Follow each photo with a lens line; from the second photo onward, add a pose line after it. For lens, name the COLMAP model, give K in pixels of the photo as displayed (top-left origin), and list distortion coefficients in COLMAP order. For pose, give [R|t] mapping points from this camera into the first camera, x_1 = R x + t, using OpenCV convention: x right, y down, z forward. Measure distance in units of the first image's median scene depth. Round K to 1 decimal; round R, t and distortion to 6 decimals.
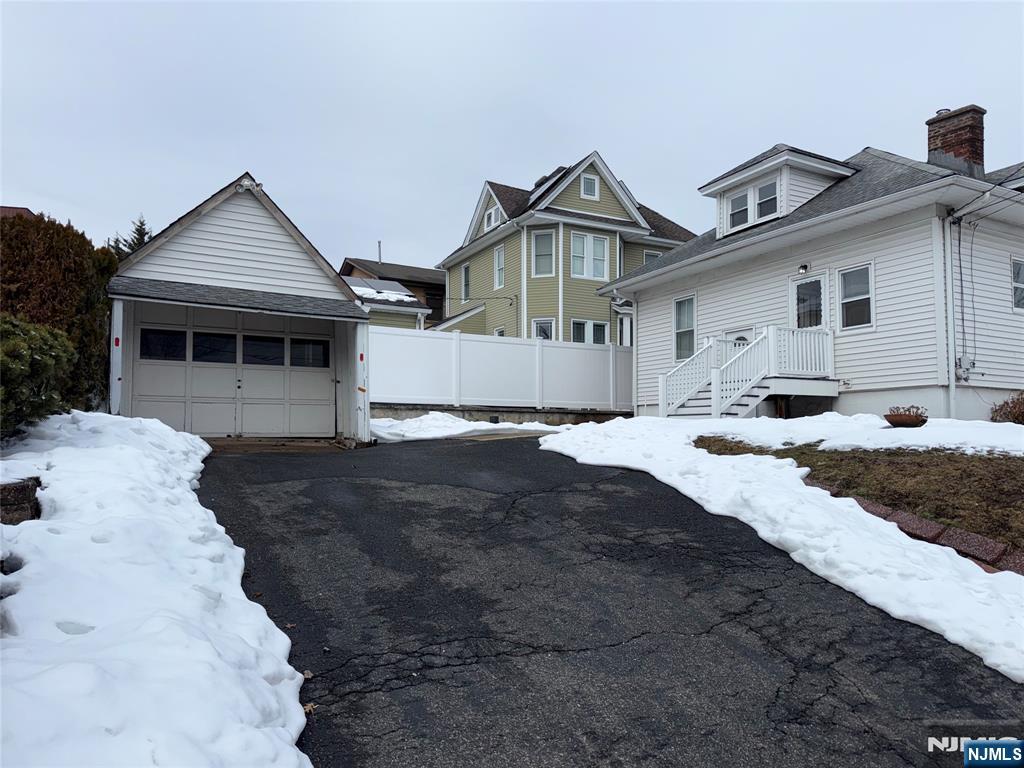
lens RADIAL K [[681.3, 0, 512.0], [0, 681.3, 384.0], [0, 0, 1]] dist [0.003280, -0.027271]
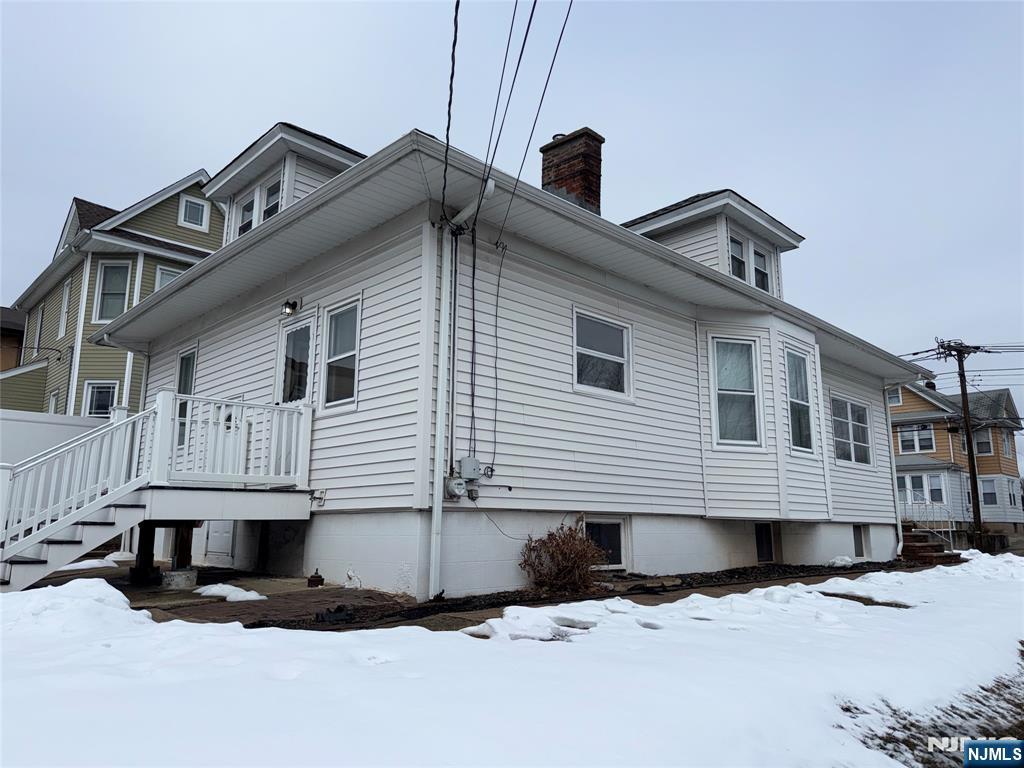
lens RADIAL K [[700.1, 0, 512.0], [0, 700.1, 384.0], [0, 0, 1]] dist [0.071363, -0.092500]
pose [[0.952472, 0.058038, 0.299047, 0.448942], [-0.021612, 0.992084, -0.123705, -0.025818], [-0.303859, 0.111362, 0.946186, 0.352326]]
